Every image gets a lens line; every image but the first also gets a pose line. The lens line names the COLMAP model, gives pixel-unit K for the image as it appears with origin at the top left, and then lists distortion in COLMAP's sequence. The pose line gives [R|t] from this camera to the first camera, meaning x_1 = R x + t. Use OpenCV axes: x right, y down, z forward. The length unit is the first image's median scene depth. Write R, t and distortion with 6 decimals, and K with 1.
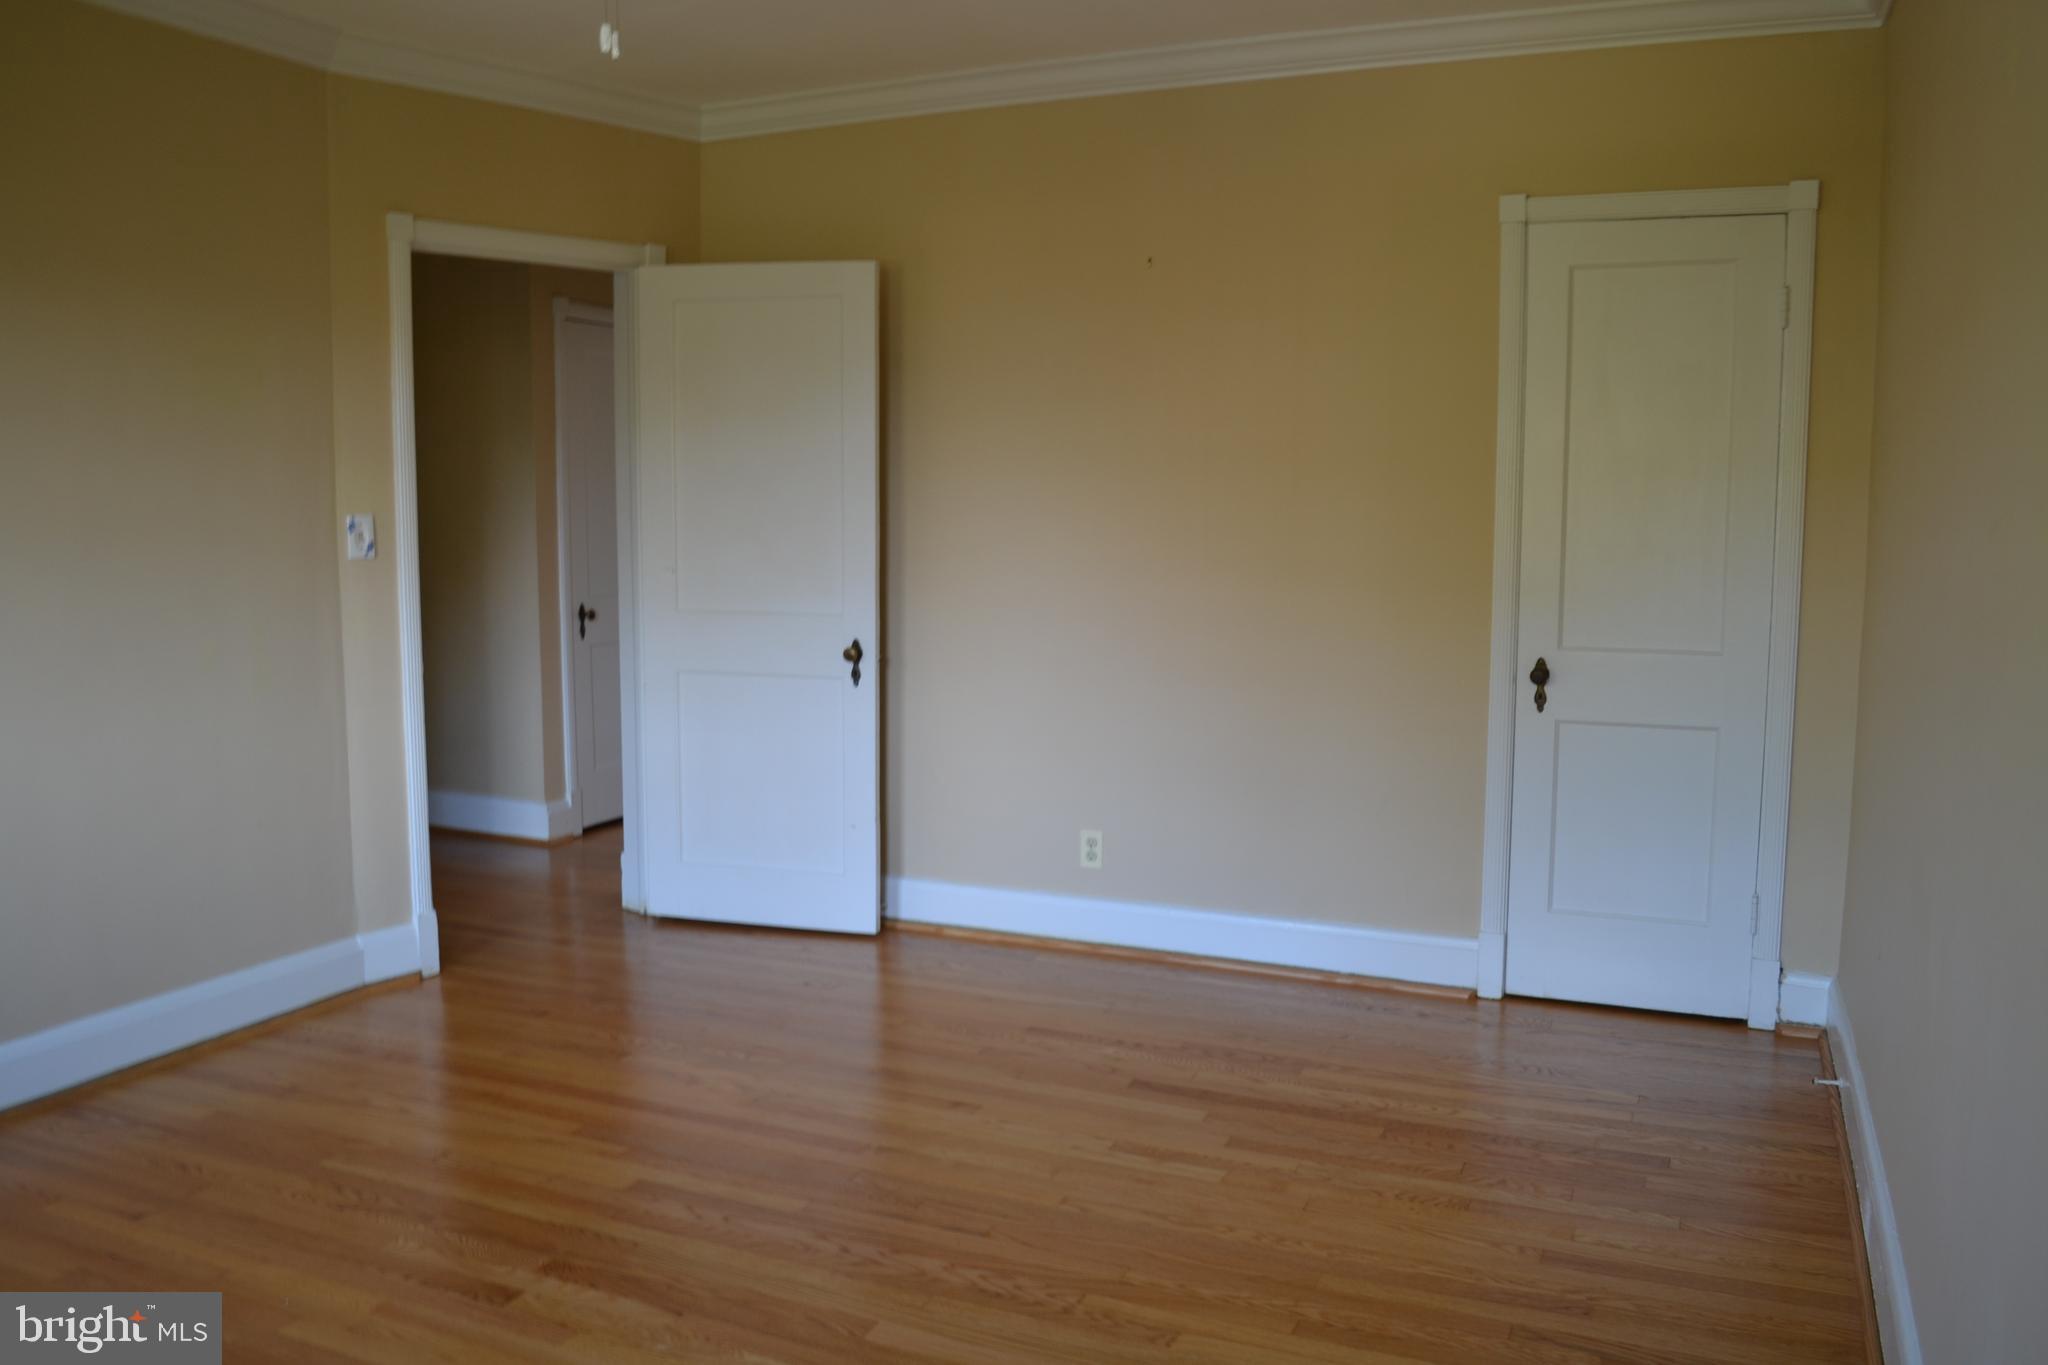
lens RADIAL K [[1623.2, 0, 1024.0], [0, 1623.2, 682.5], [0, 0, 1]] dist [-0.083145, 0.013589]
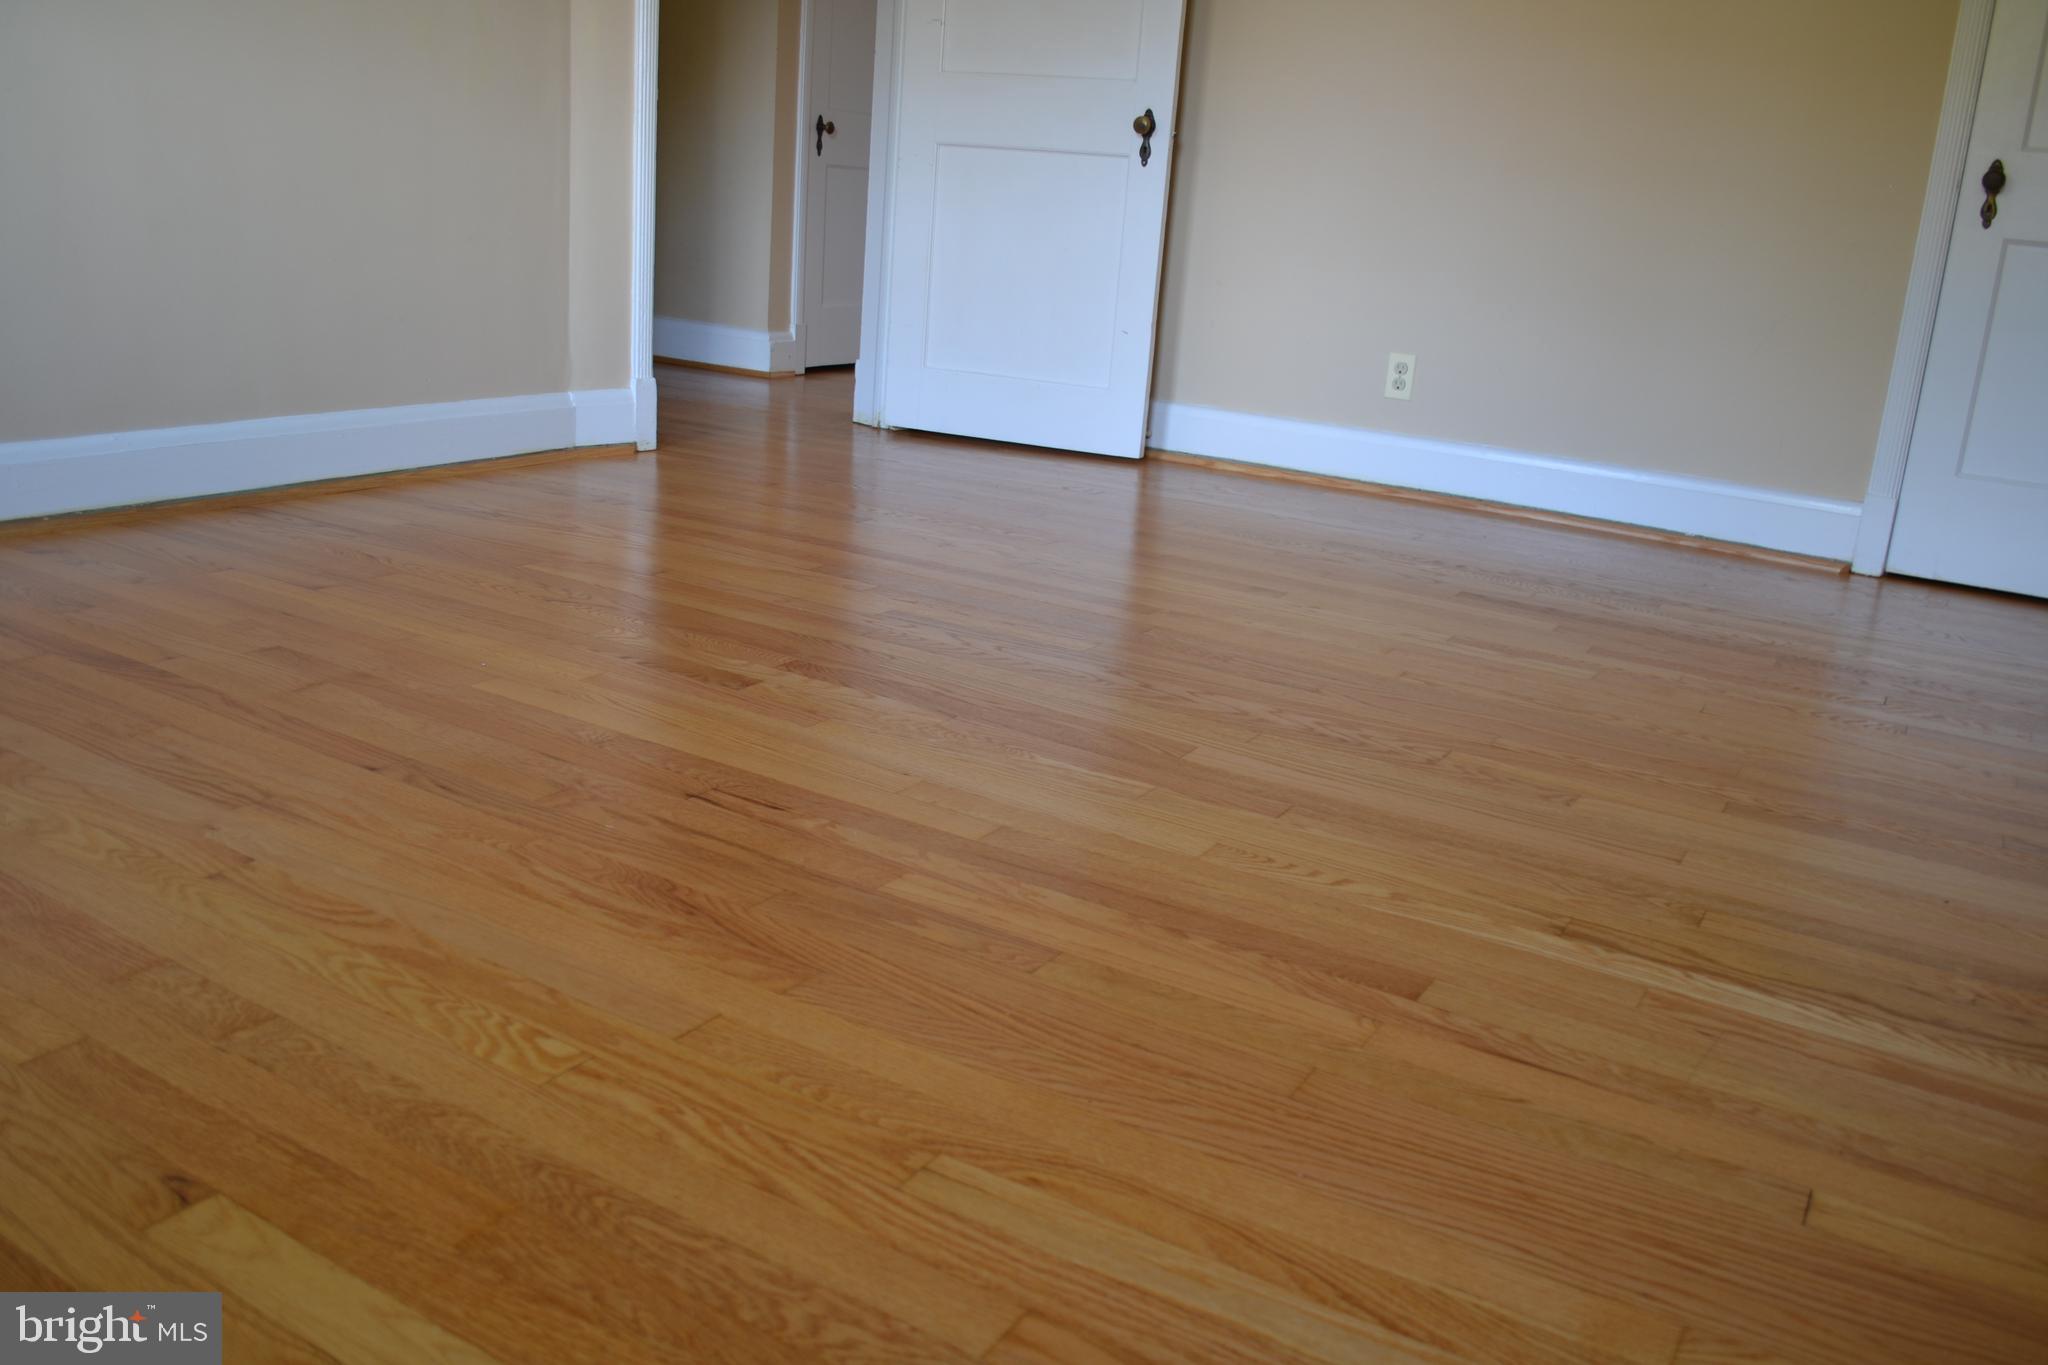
lens RADIAL K [[1623.2, 0, 1024.0], [0, 1623.2, 682.5], [0, 0, 1]] dist [-0.083145, 0.013589]
pose [[0.990202, 0.098495, -0.098990, -0.060704], [-0.080267, 0.981522, 0.173699, 0.141716], [0.114270, -0.164051, 0.979811, 0.120689]]
